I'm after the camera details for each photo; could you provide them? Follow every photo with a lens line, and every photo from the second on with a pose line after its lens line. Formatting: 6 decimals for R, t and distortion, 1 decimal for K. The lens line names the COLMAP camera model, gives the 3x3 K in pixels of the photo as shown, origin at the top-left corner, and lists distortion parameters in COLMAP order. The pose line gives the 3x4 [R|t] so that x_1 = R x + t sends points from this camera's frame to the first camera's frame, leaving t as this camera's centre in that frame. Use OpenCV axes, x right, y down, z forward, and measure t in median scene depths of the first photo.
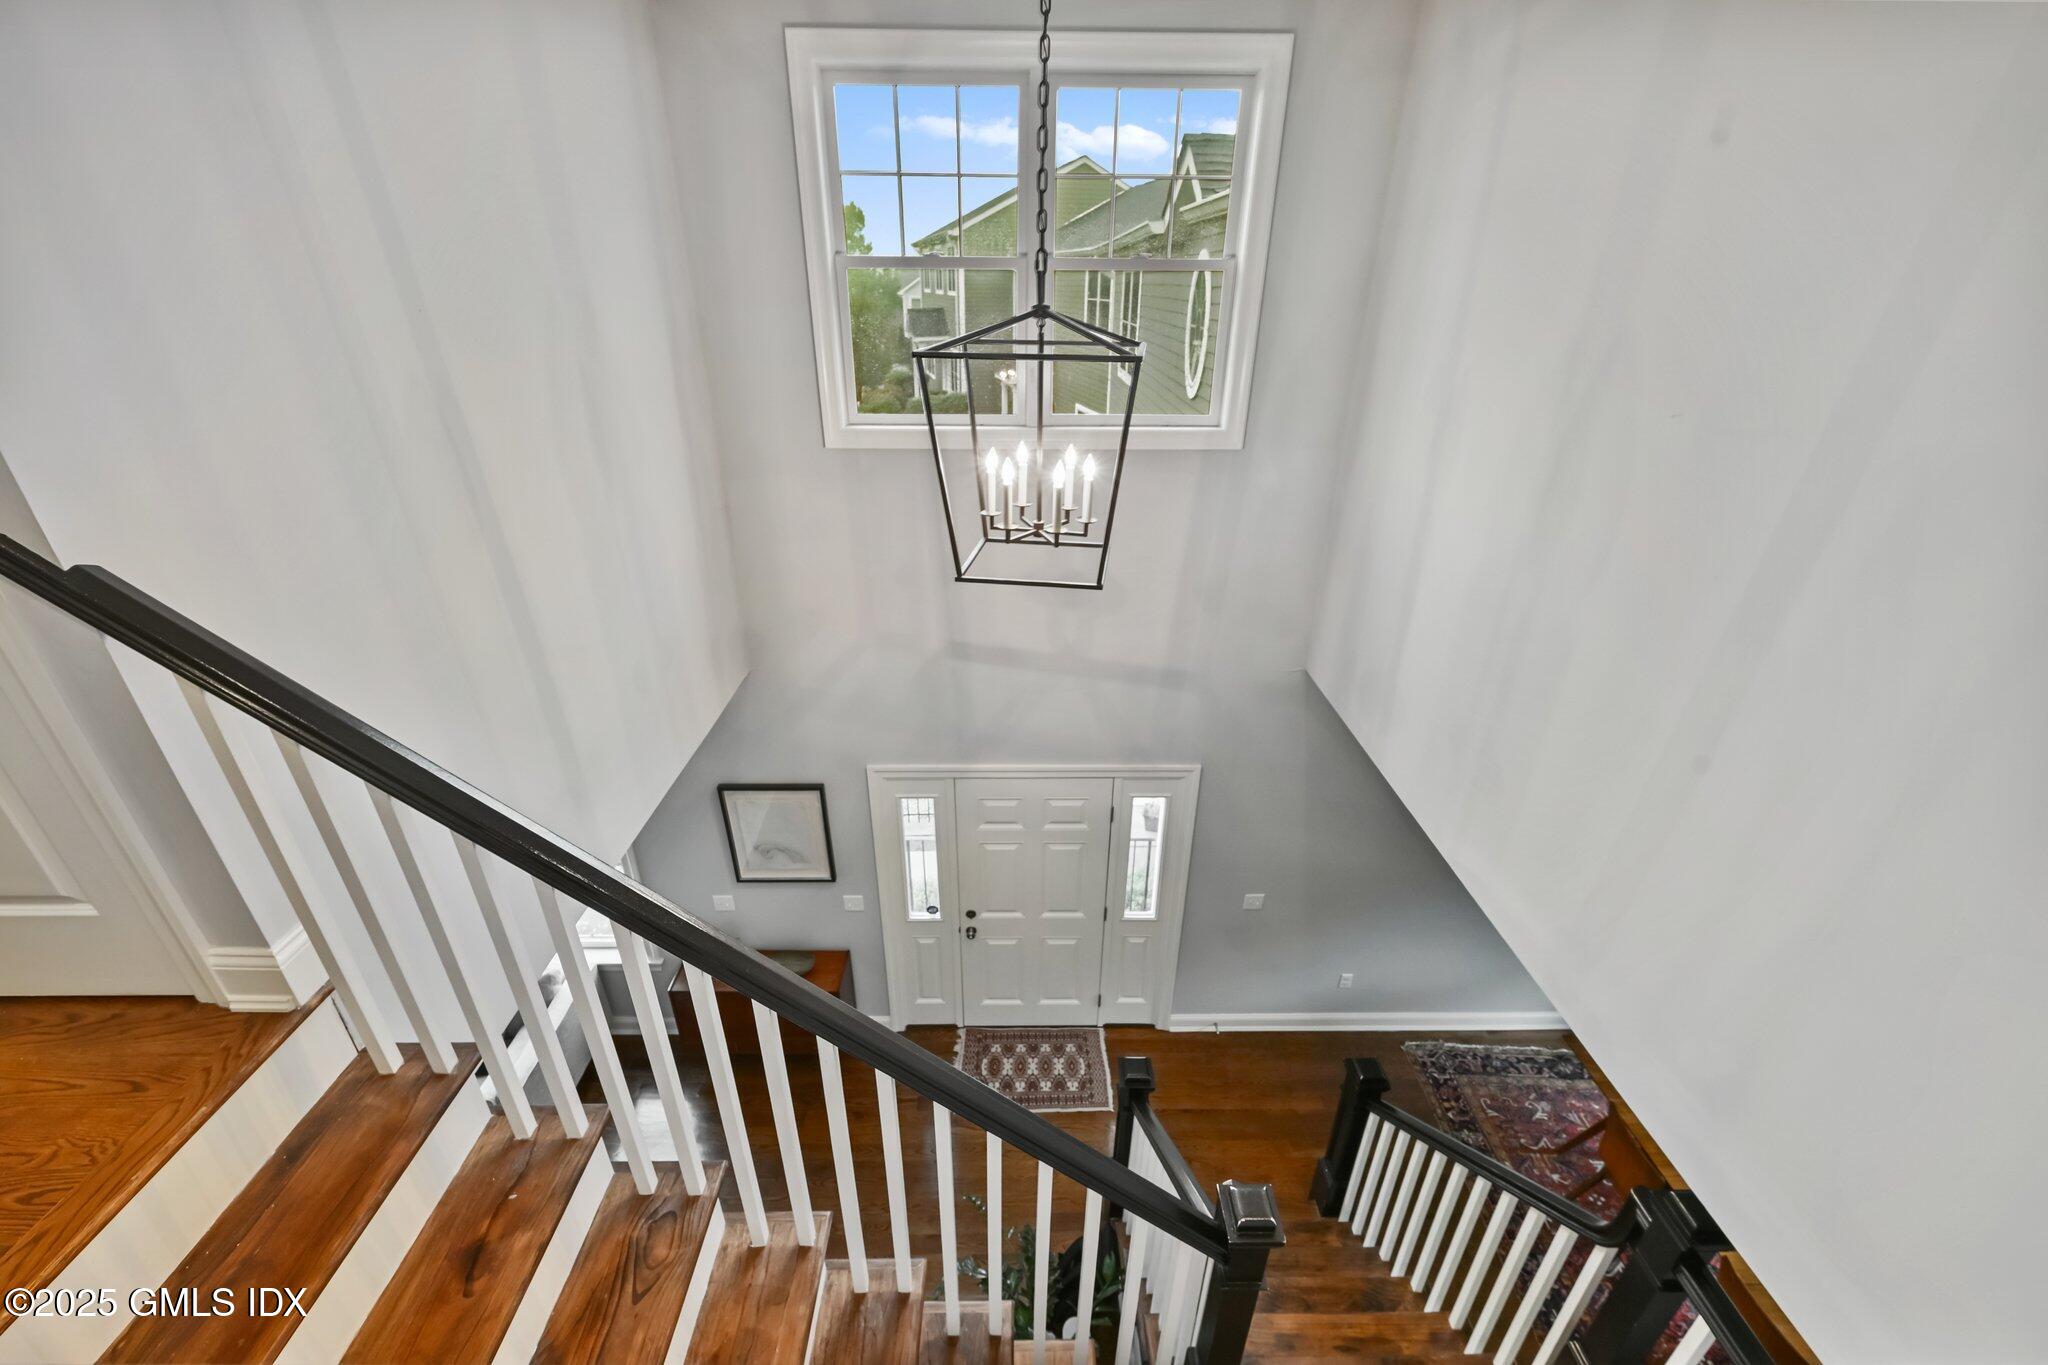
lens RADIAL K [[805.5, 0, 1024.0], [0, 805.5, 682.5], [0, 0, 1]] dist [0.003566, -0.000166]
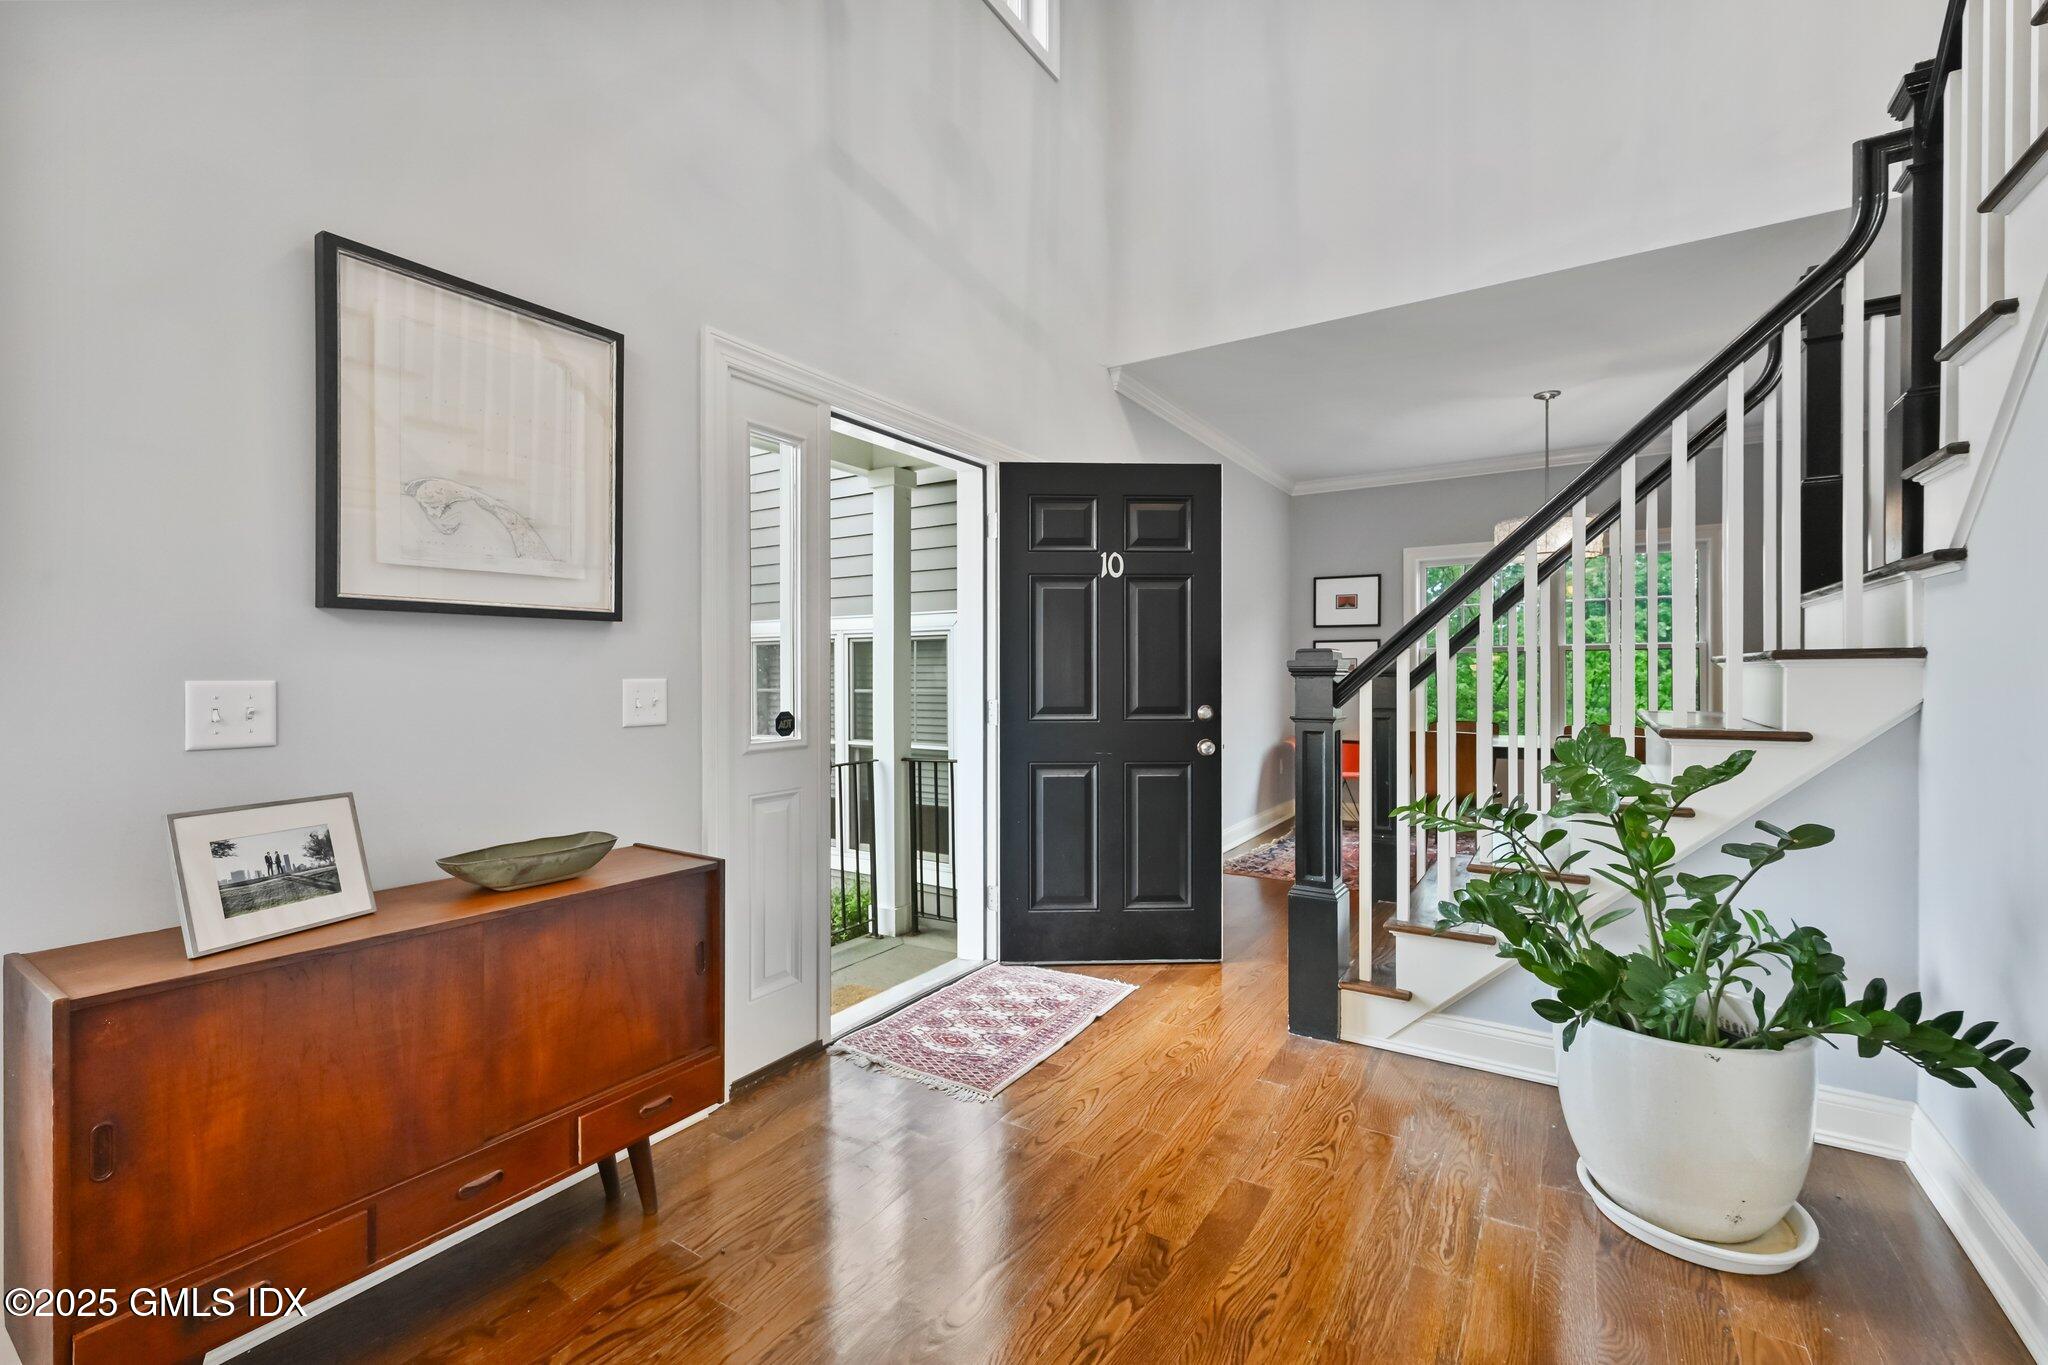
lens RADIAL K [[854.5, 0, 1024.0], [0, 854.5, 682.5], [0, 0, 1]] dist [-0.001283, -0.006473]
pose [[0.551715, -0.012328, 0.833941, -0.480550], [0.375748, 0.896343, -0.235335, 0.451643], [-0.744596, 0.443189, 0.499159, 0.651731]]
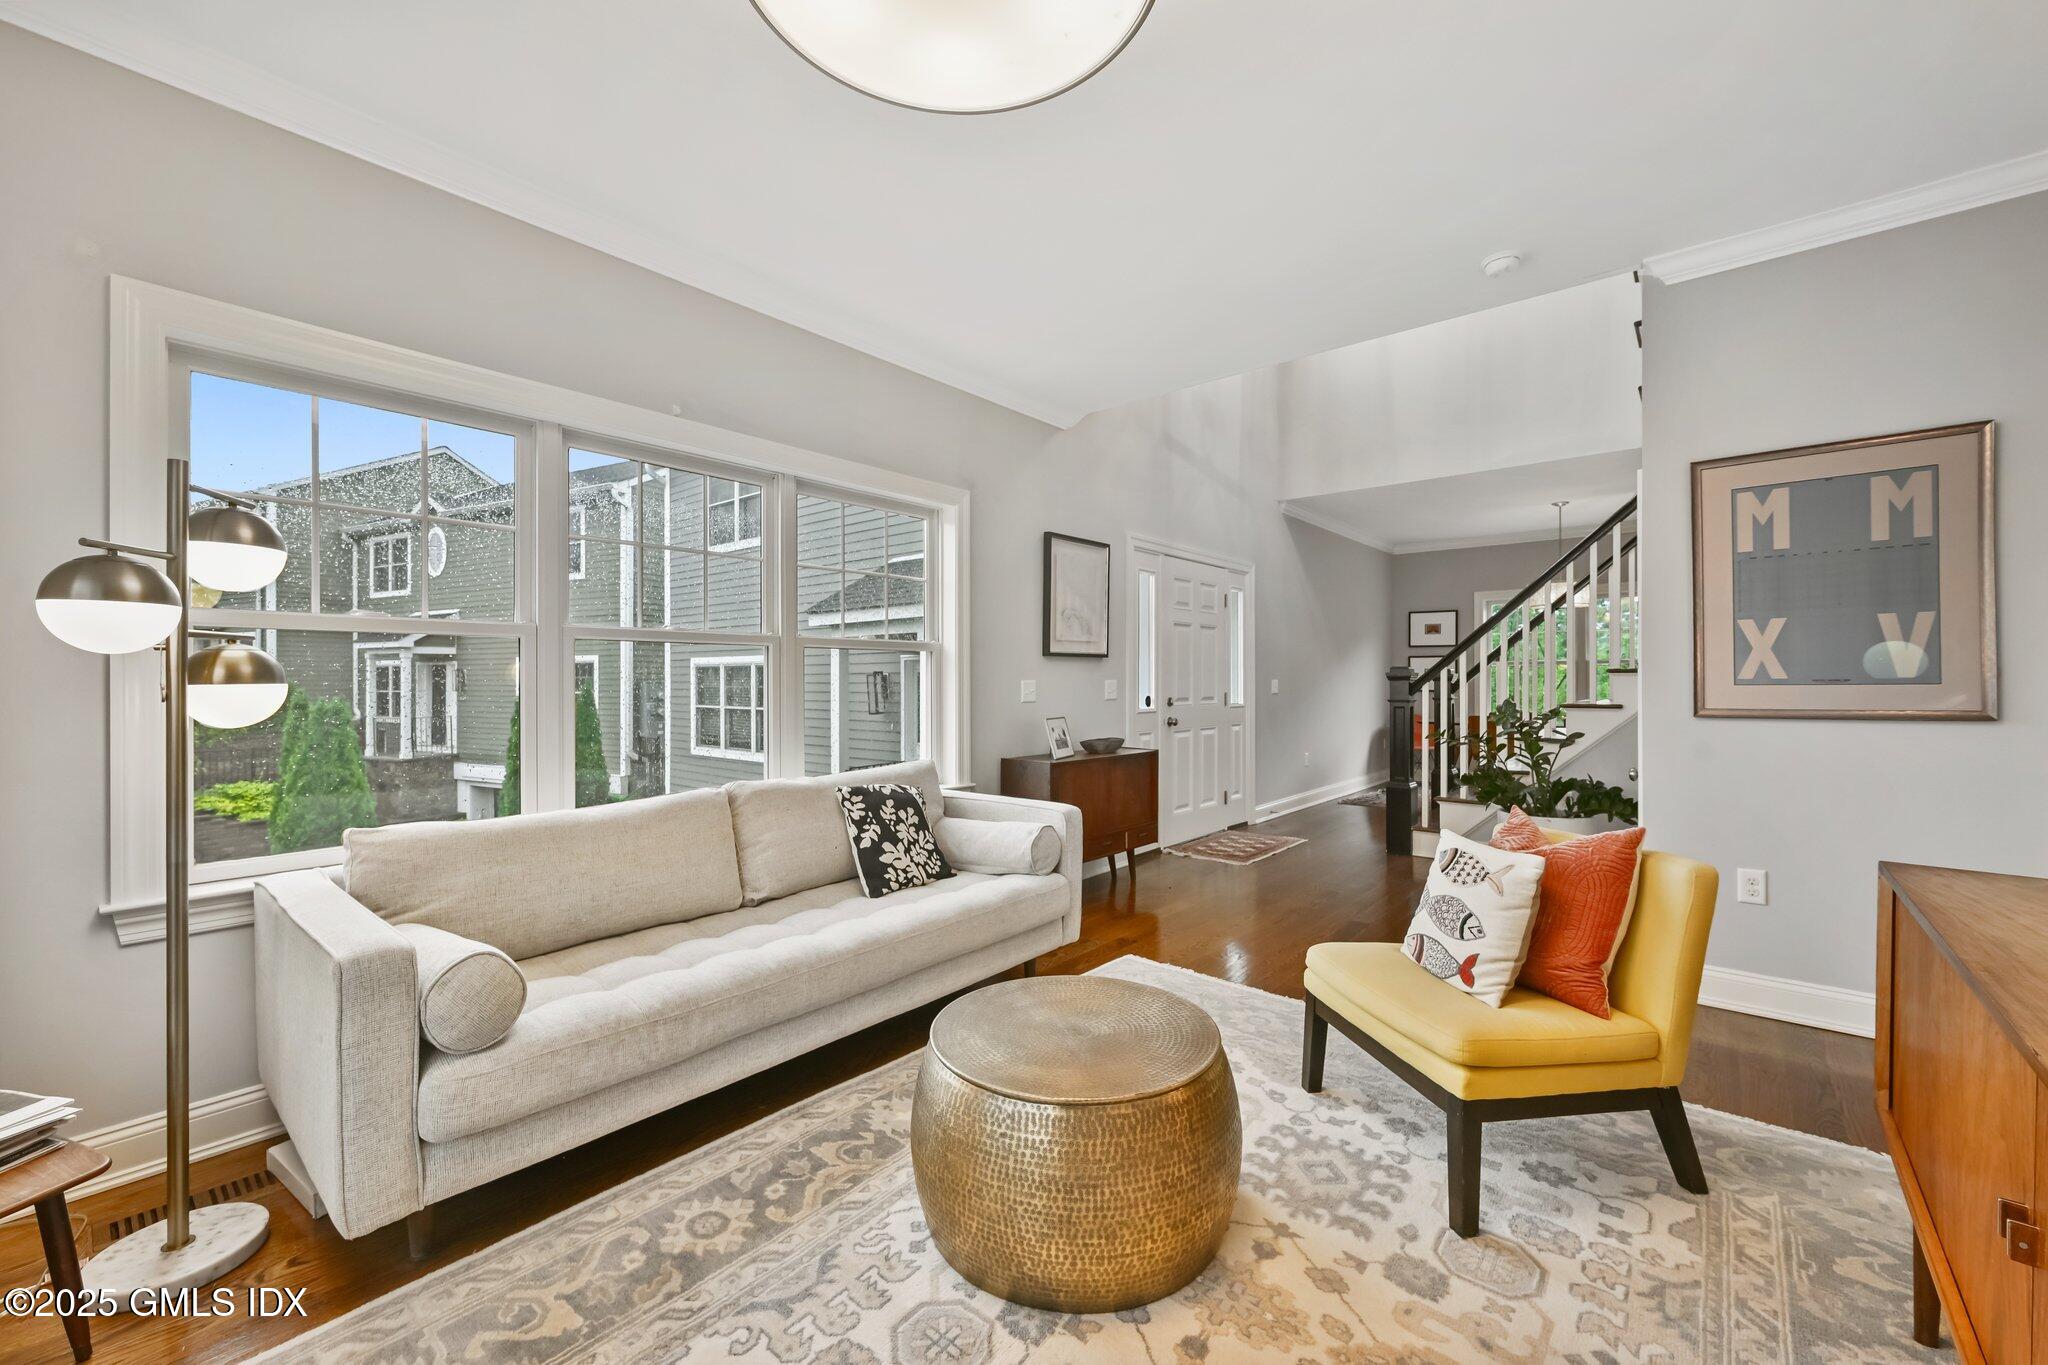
lens RADIAL K [[805.5, 0, 1024.0], [0, 805.5, 682.5], [0, 0, 1]] dist [0.003566, -0.000166]
pose [[0.655867, -0.005912, 0.754853, -1.075383], [0.338312, 0.896224, -0.286929, 0.532585], [-0.674821, 0.443563, 0.589804, 0.485974]]
